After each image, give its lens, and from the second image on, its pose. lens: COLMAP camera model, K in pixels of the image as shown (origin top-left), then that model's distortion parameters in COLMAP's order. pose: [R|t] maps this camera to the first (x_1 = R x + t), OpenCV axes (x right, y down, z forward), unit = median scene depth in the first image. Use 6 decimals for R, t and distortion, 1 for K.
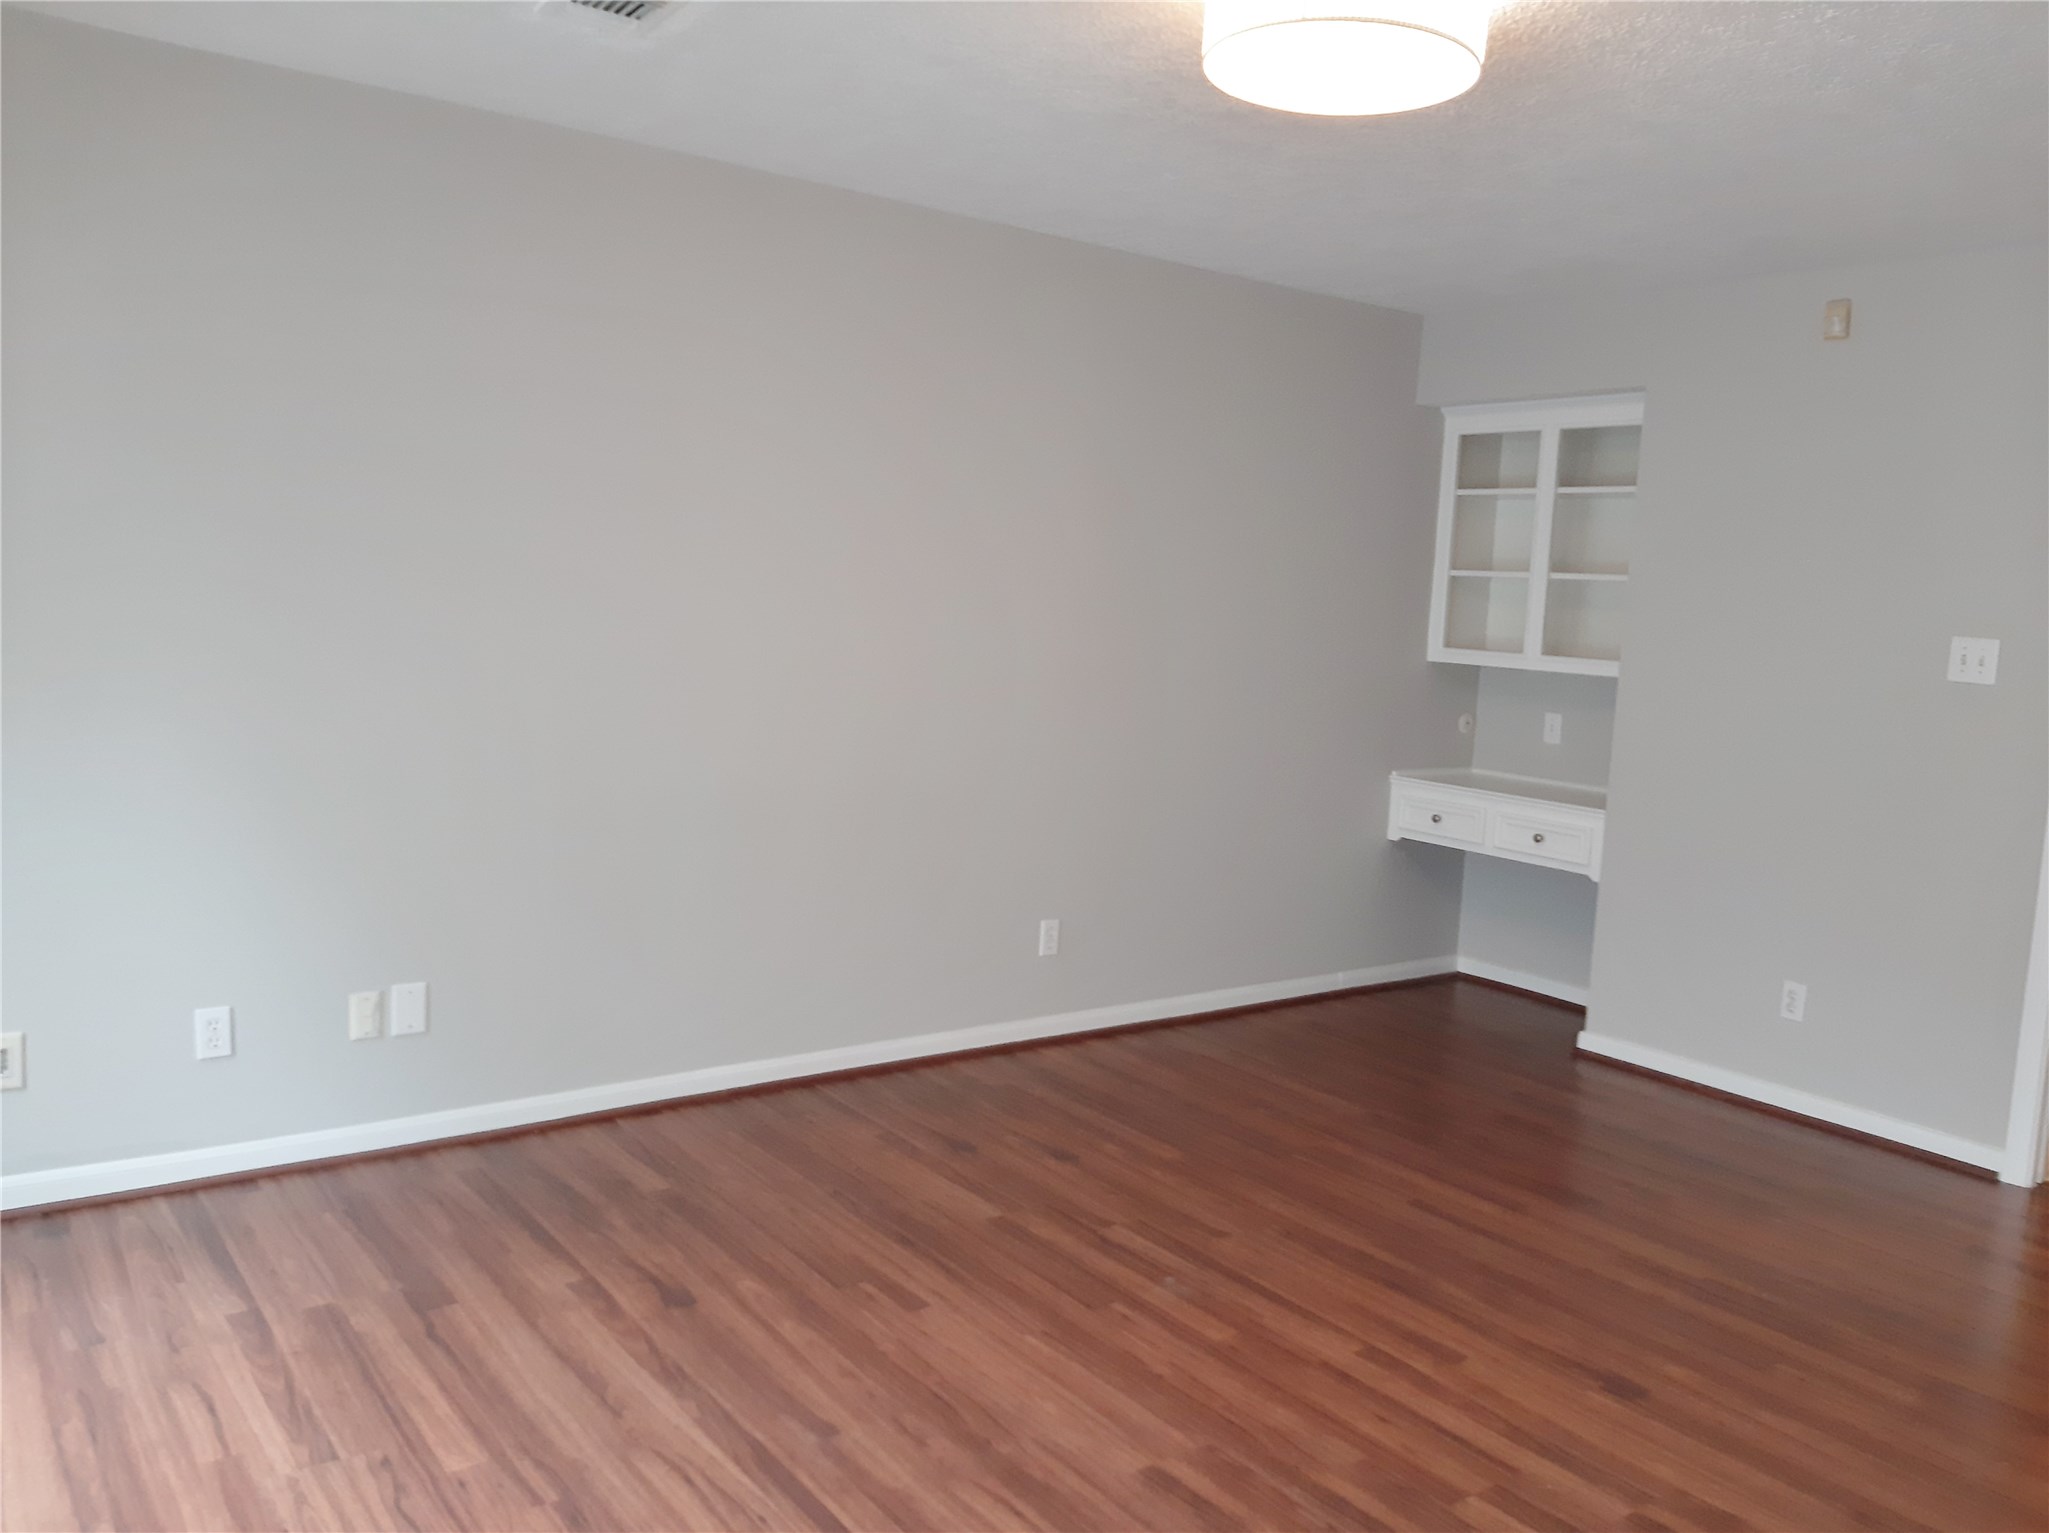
lens RADIAL K [[1595.4, 0, 1026.4], [0, 1595.4, 765.4], [0, 0, 1]] dist [0.031206, -0.013997]
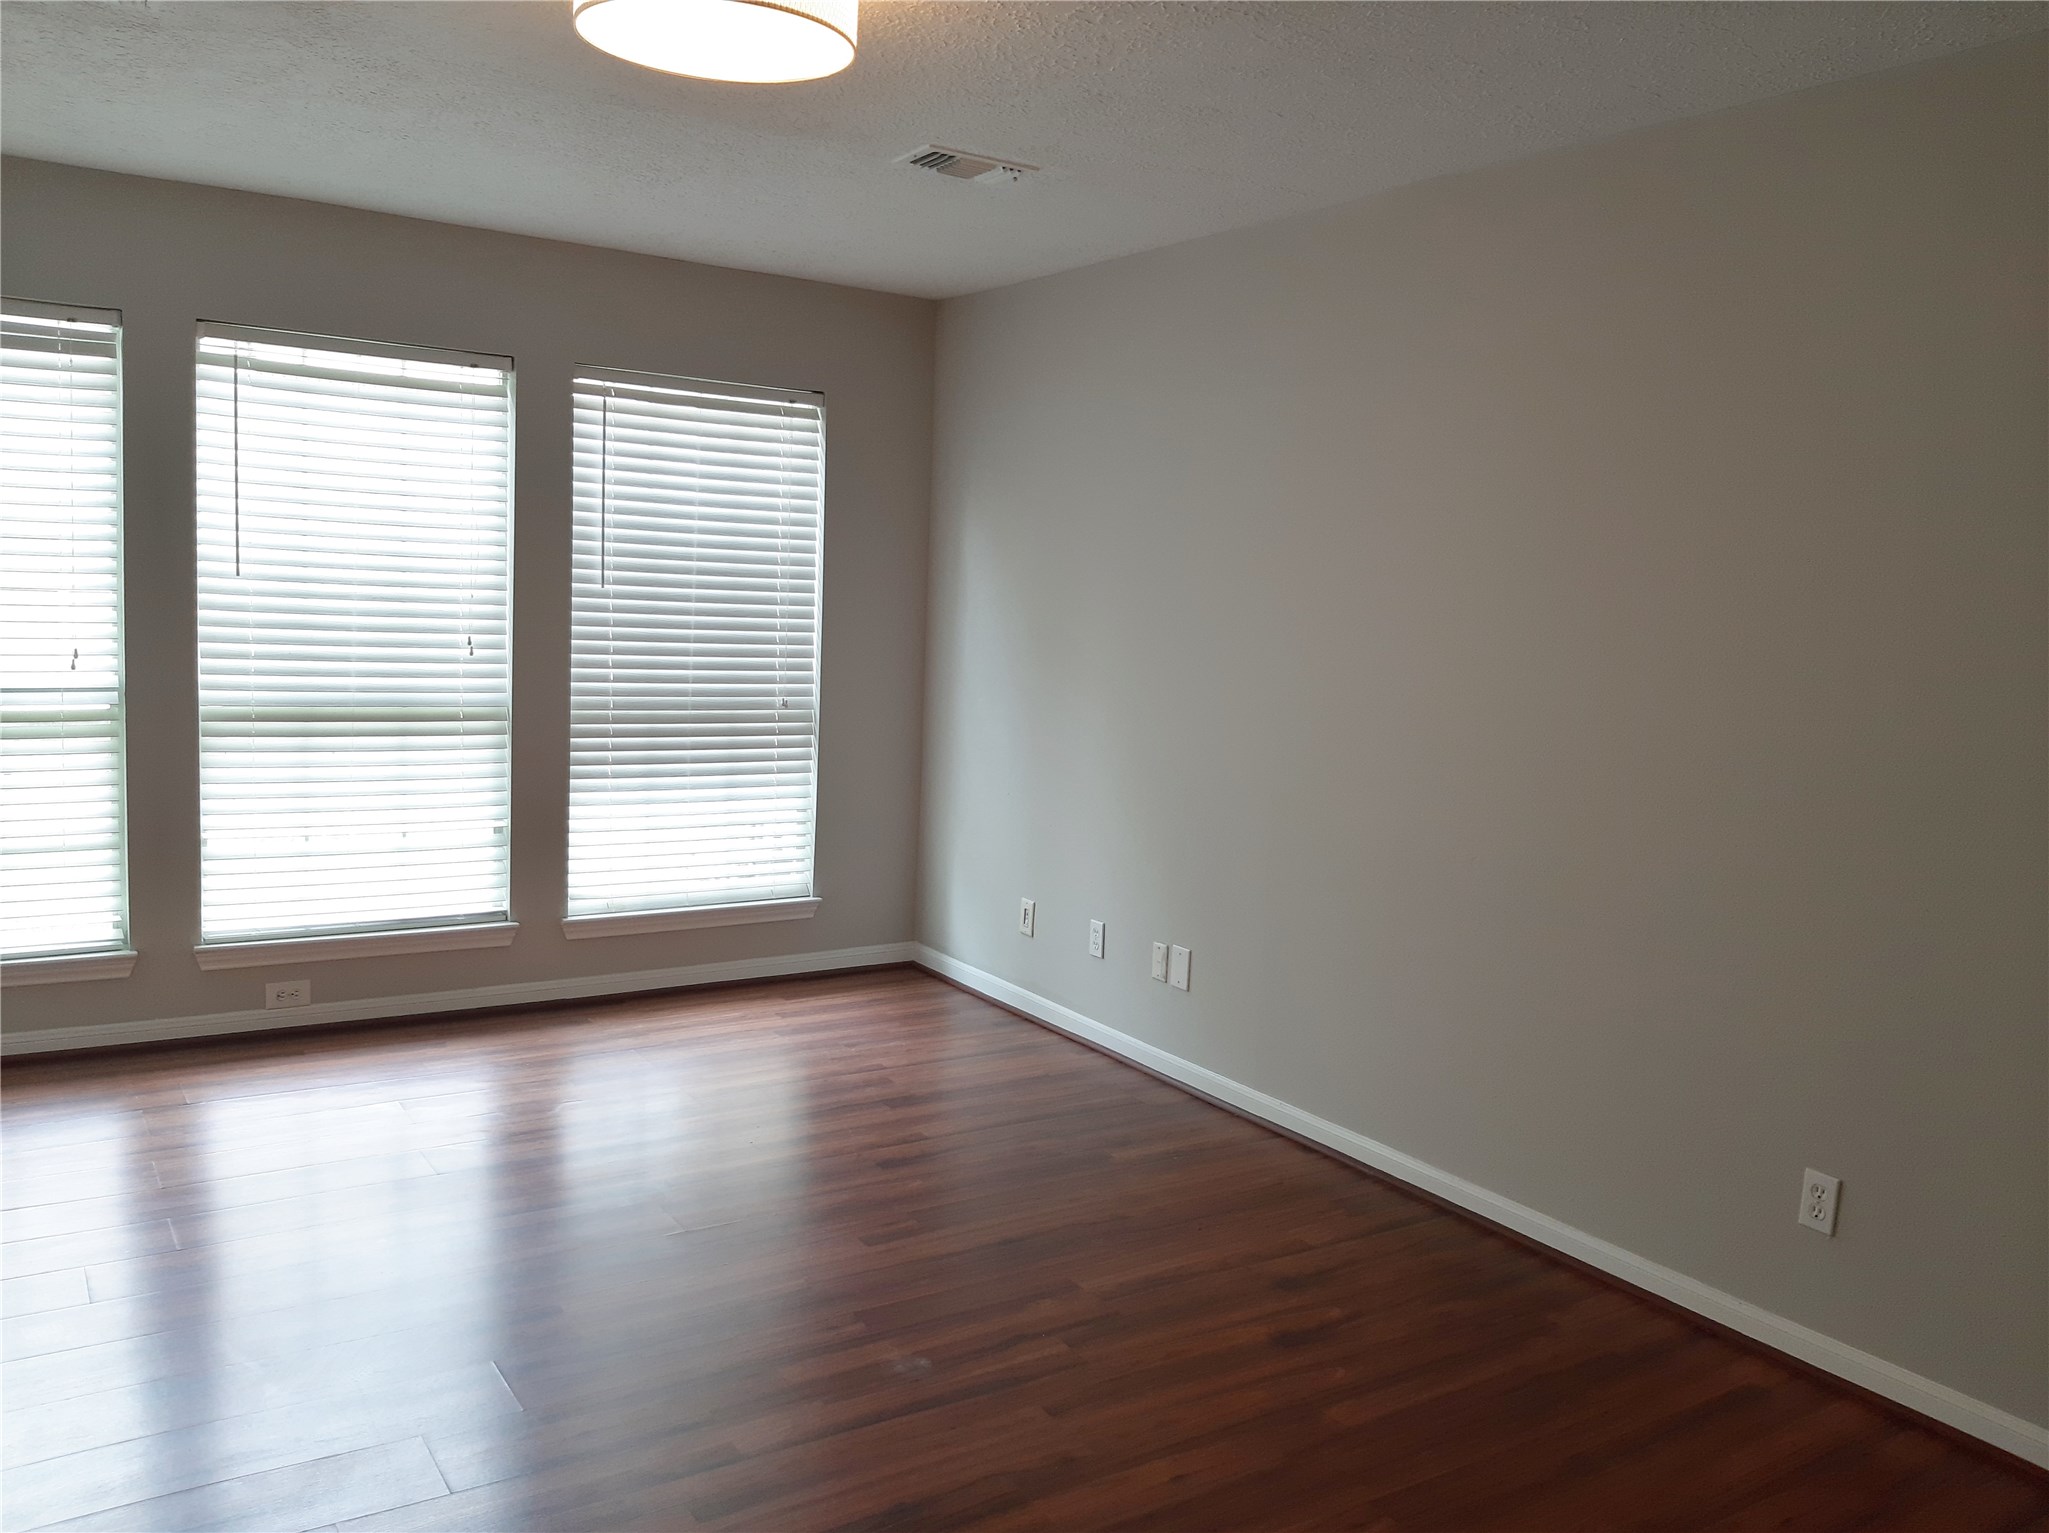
lens RADIAL K [[1595.4, 0, 1024.5], [0, 1595.4, 772.1], [0, 0, 1]] dist [0.031206, -0.013997]
pose [[-0.078028, 0.062934, -0.994963, 0.852284], [-0.153128, 0.985406, 0.074338, -0.070613], [0.985121, 0.158157, -0.067252, 0.950330]]
